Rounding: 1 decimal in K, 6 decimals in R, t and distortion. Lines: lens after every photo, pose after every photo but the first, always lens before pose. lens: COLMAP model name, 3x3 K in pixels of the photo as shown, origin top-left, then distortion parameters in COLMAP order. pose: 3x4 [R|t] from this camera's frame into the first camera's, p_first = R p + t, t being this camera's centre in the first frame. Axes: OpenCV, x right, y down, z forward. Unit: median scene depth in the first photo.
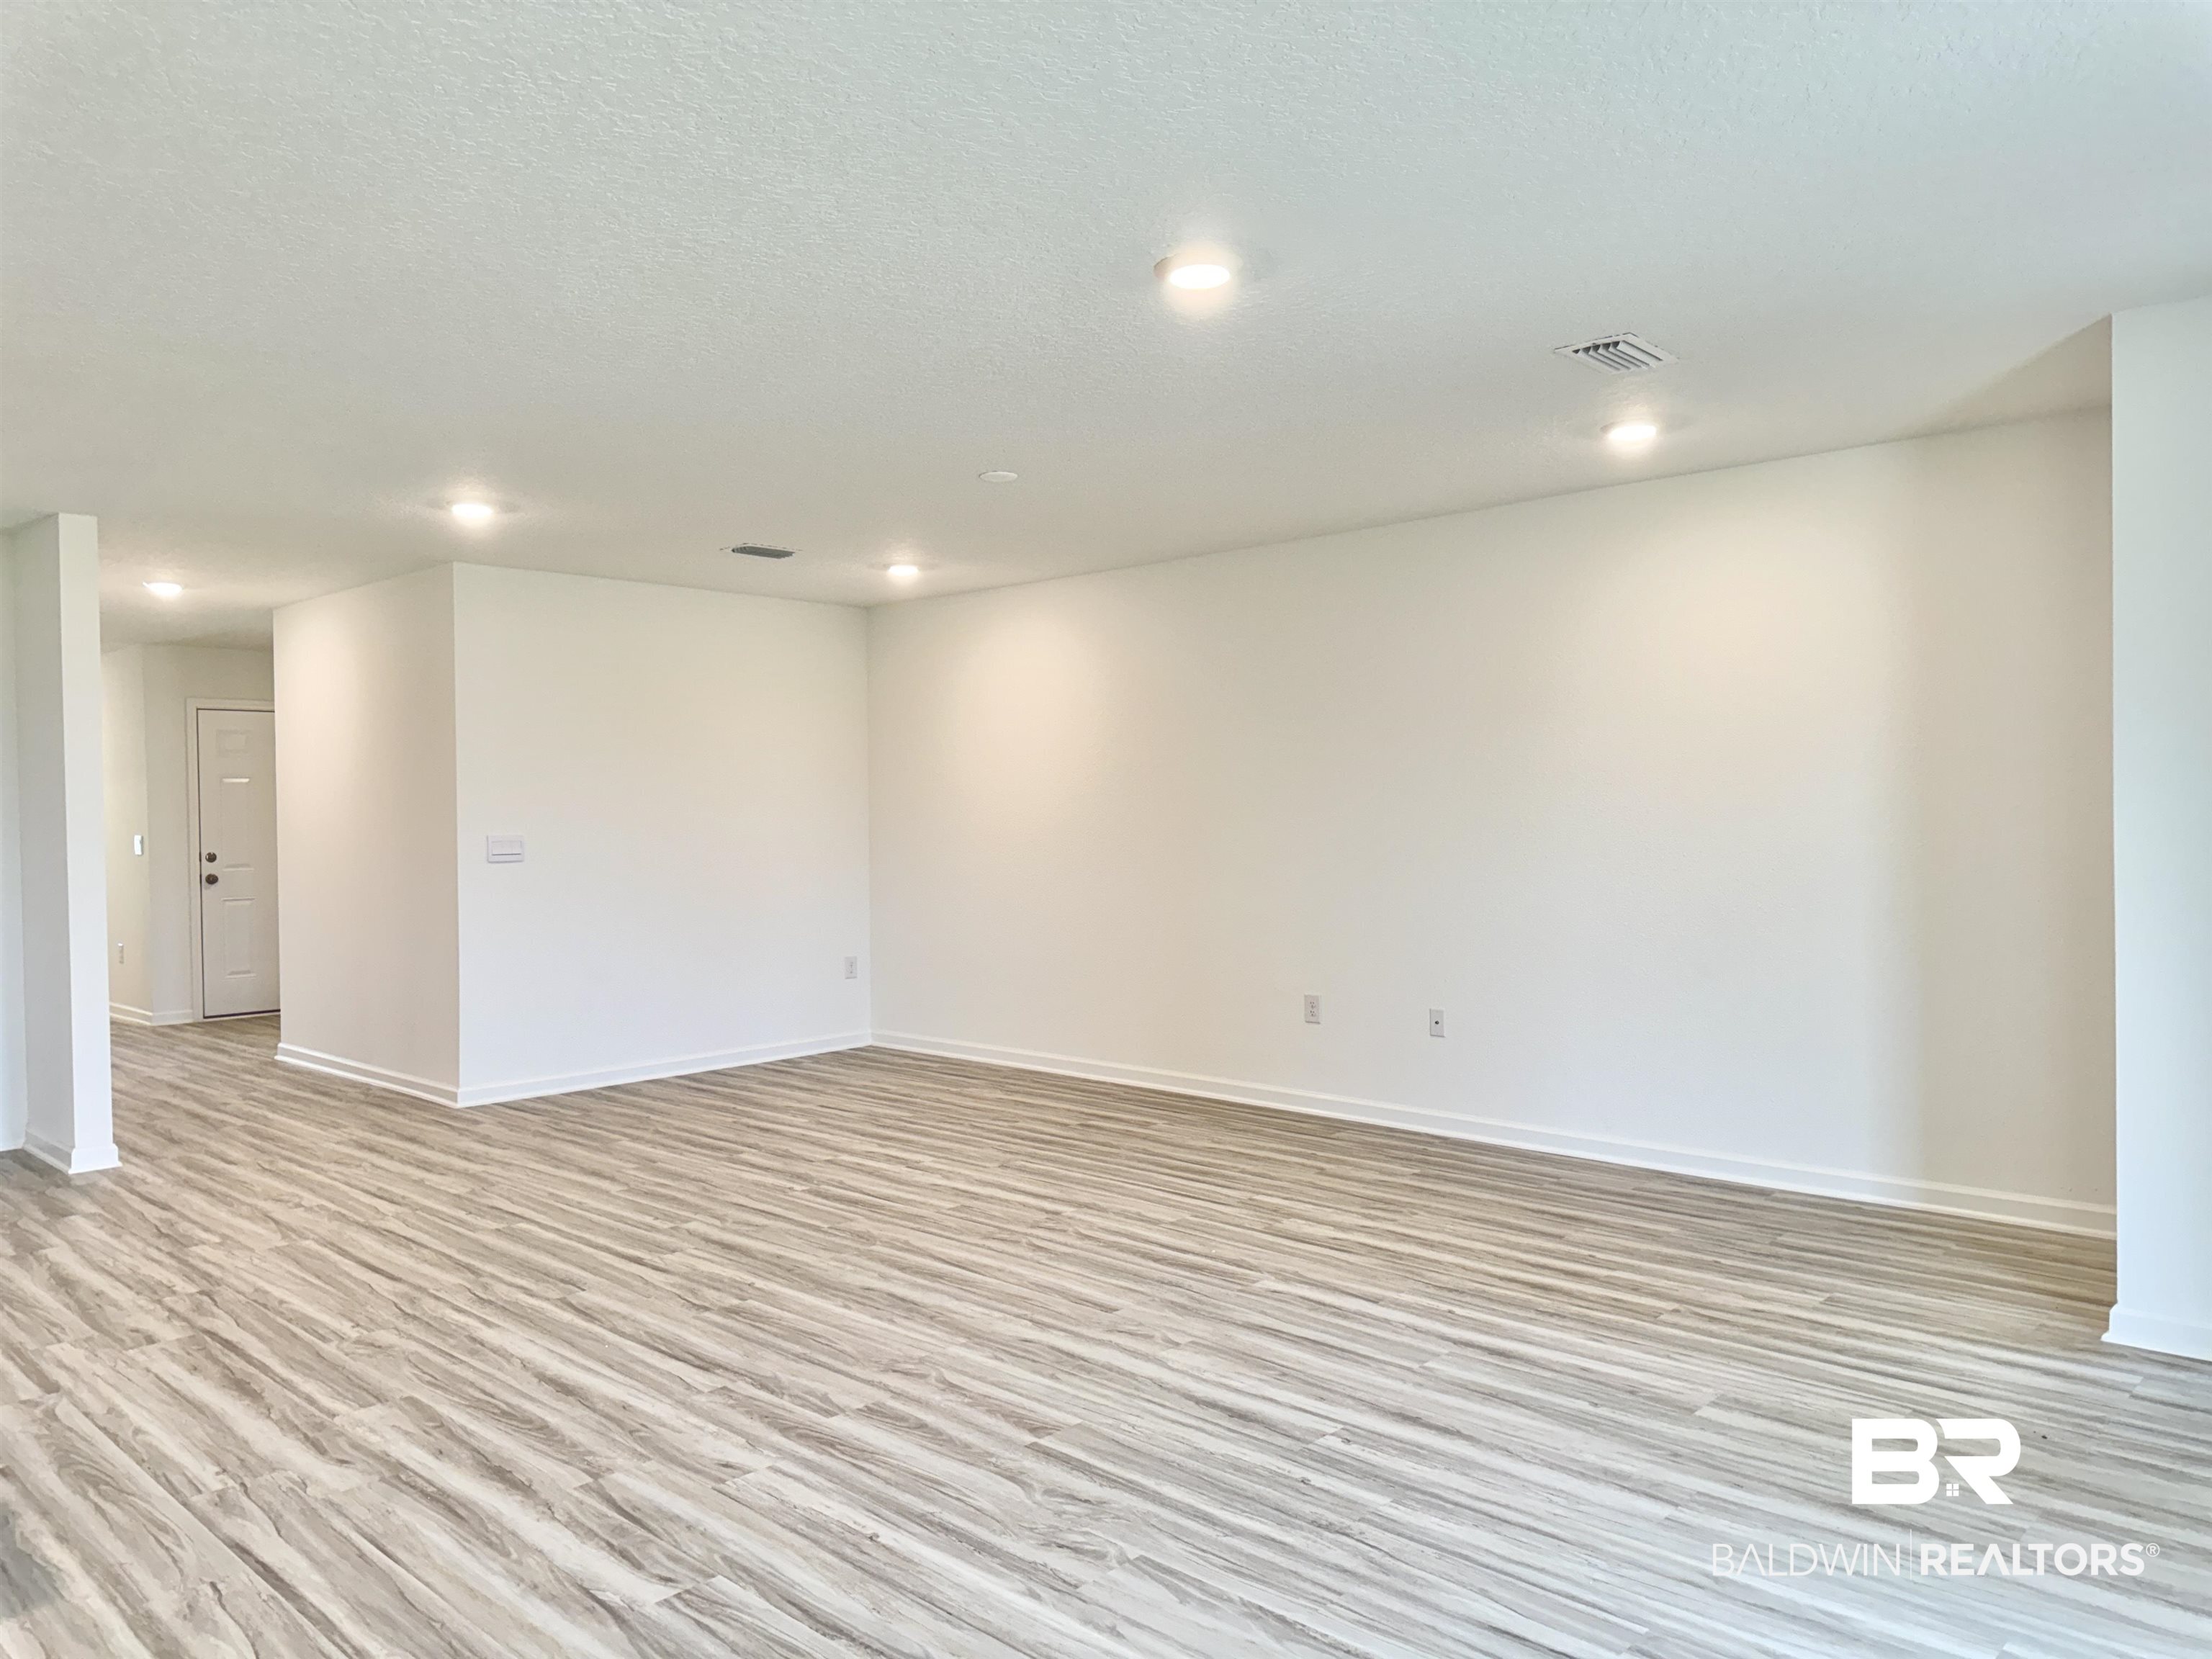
lens RADIAL K [[1569.7, 0, 1114.4], [0, 1569.7, 828.3], [0, 0, 1]] dist [0.046311, -0.057996]
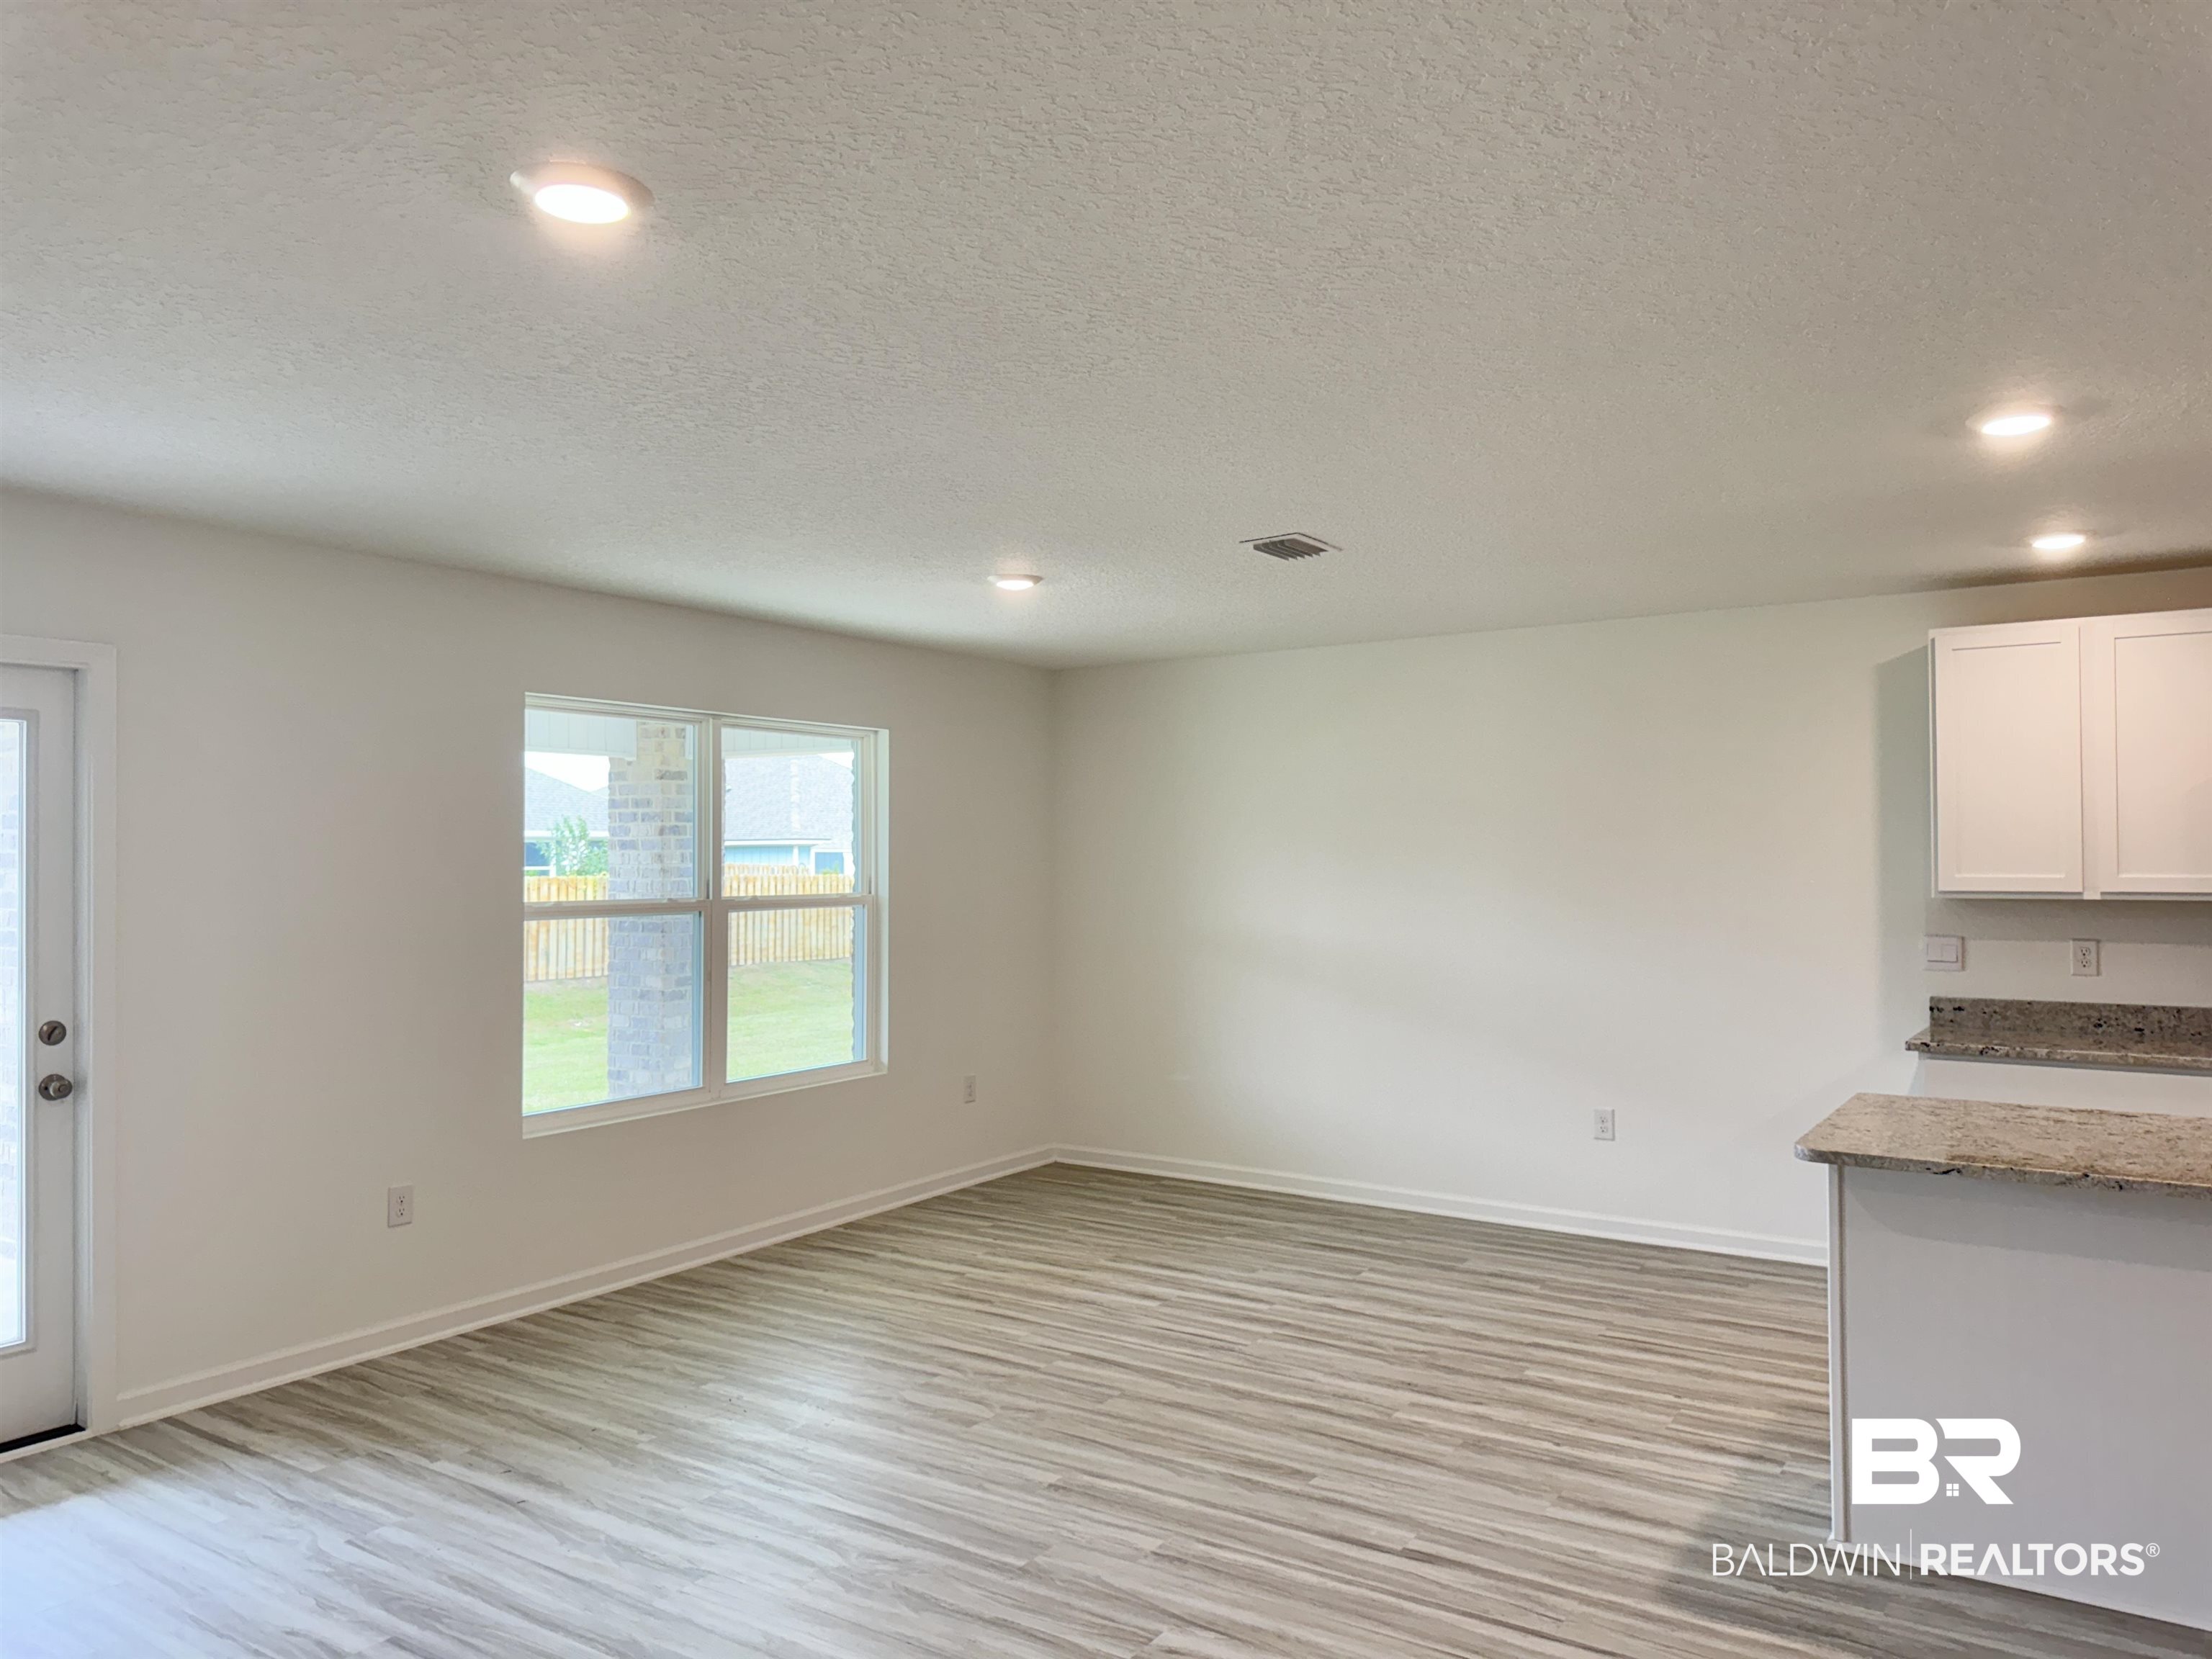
lens RADIAL K [[1569.7, 0, 1078.3], [0, 1569.7, 826.8], [0, 0, 1]] dist [0.046311, -0.057996]
pose [[-0.988339, 0.014866, -0.151543, -0.036009], [0.015570, 0.999873, -0.003465, -0.064229], [0.151472, -0.005784, -0.988445, 1.309981]]
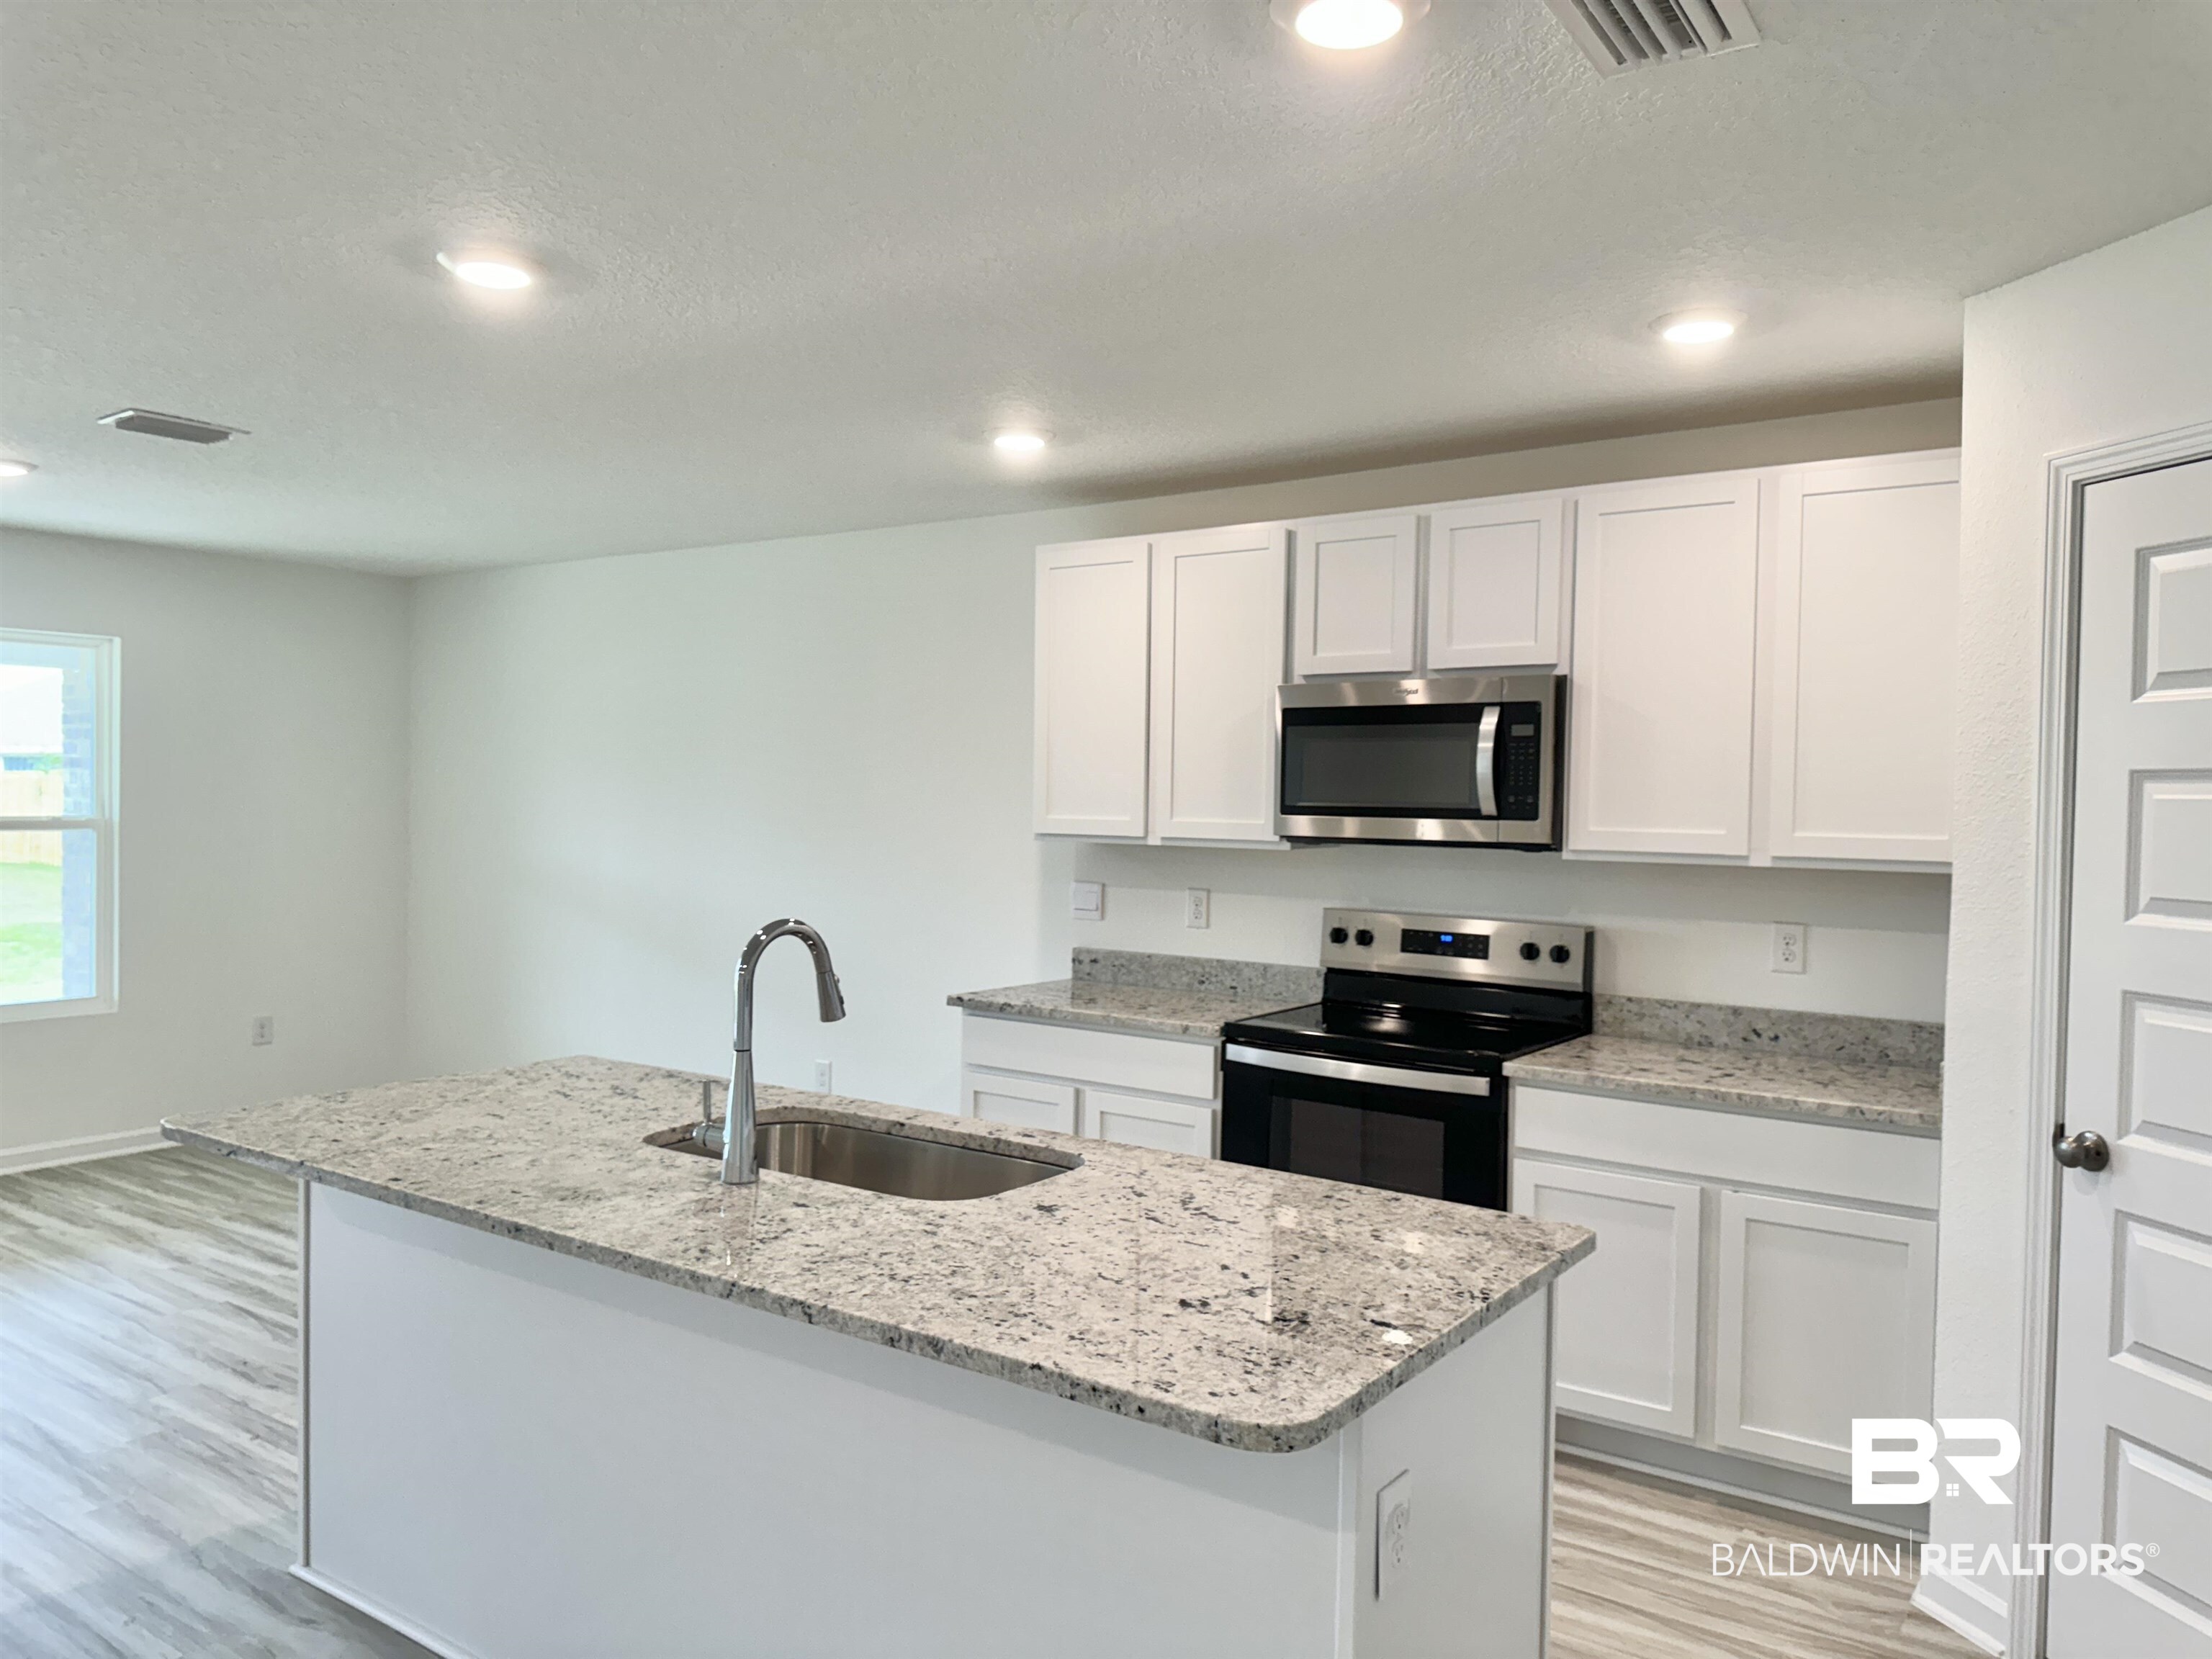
lens RADIAL K [[1569.7, 0, 1114.3], [0, 1569.7, 829.0], [0, 0, 1]] dist [0.046311, -0.057996]
pose [[-0.989703, 0.001890, -0.143124, -0.783666], [-0.003565, 0.999277, 0.037853, -0.053043], [0.143092, 0.037973, -0.988981, 1.305765]]
